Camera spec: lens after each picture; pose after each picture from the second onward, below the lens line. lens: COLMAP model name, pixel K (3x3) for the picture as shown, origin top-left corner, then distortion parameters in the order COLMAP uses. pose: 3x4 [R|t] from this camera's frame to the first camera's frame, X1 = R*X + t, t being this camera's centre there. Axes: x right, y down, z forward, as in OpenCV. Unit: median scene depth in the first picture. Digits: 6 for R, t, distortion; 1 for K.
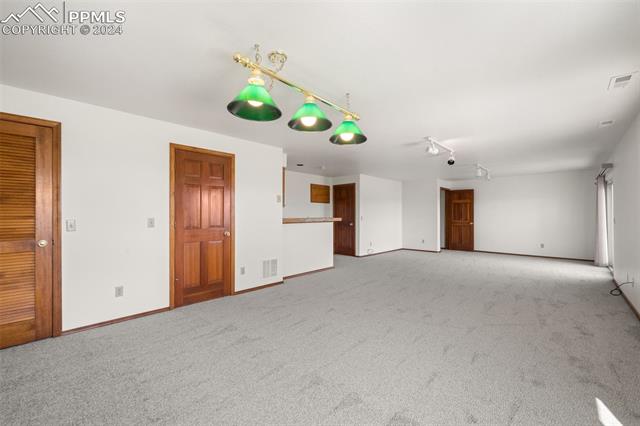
lens RADIAL K [[262.3, 0, 320.0], [0, 262.3, 213.0], [0, 0, 1]] dist [-0.000317, -0.000043]
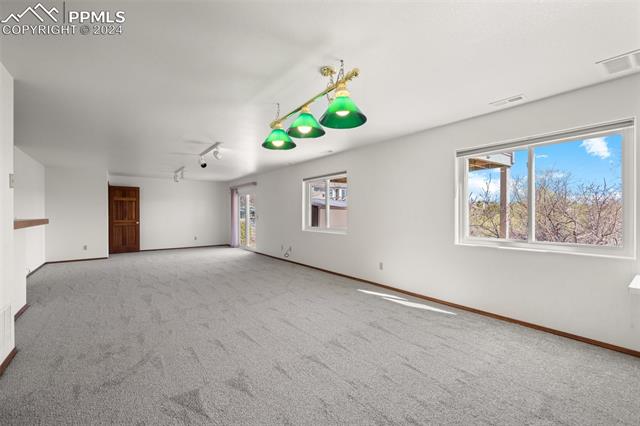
lens RADIAL K [[272.4, 0, 320.0], [0, 272.4, 213.0], [0, 0, 1]] dist [-0.016861, -0.000011]
pose [[0.152243, 0.001861, 0.988341, -0.295880], [-0.002794, 0.999995, -0.001452, 0.003503], [-0.988339, -0.002540, 0.152248, 0.194337]]
